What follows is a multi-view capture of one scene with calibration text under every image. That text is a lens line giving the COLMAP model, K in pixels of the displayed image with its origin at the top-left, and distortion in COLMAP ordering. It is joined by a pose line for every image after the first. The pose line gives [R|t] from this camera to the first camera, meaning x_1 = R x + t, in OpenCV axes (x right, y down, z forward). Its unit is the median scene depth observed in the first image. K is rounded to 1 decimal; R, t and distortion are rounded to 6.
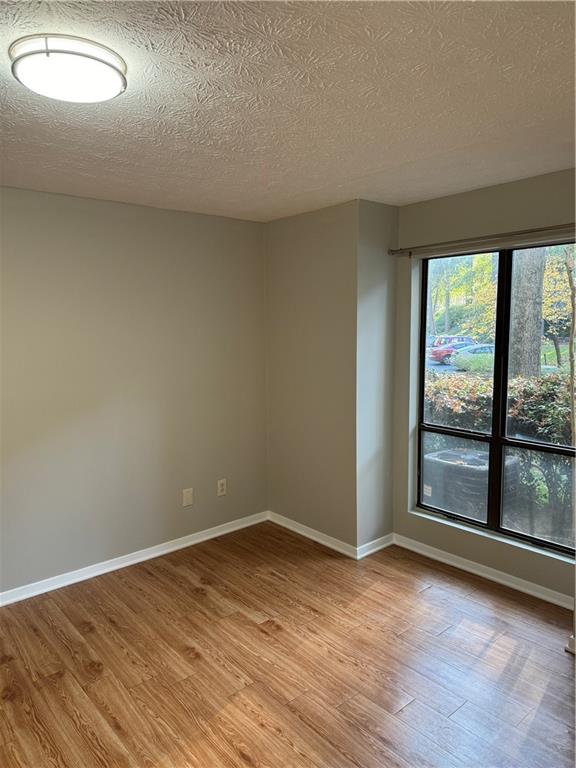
lens RADIAL K [[544.9, 0, 288.3], [0, 544.9, 379.8], [0, 0, 1]] dist [0.054724, -0.057068]
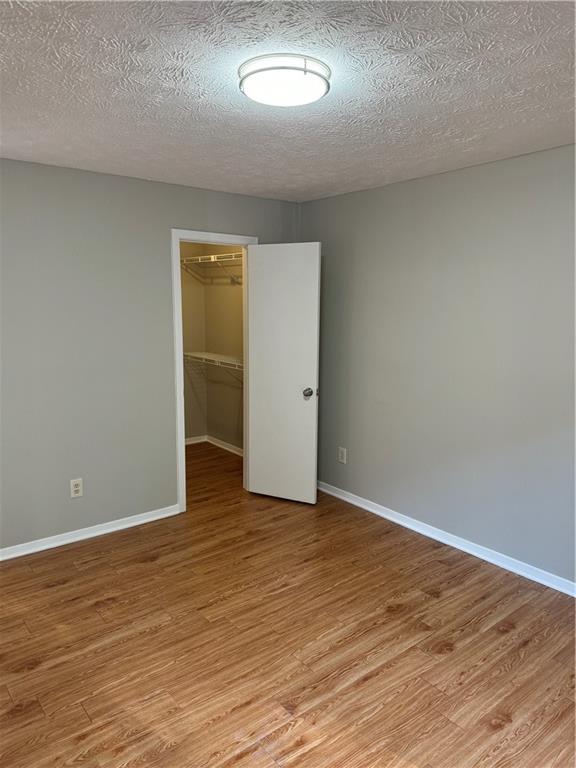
lens RADIAL K [[544.9, 0, 285.1], [0, 544.9, 385.1], [0, 0, 1]] dist [0.054724, -0.057068]
pose [[-0.048718, 0.168989, -0.984413, 0.580977], [-0.099942, 0.979812, 0.173146, -0.083694], [0.993800, 0.106819, -0.030845, 0.732292]]
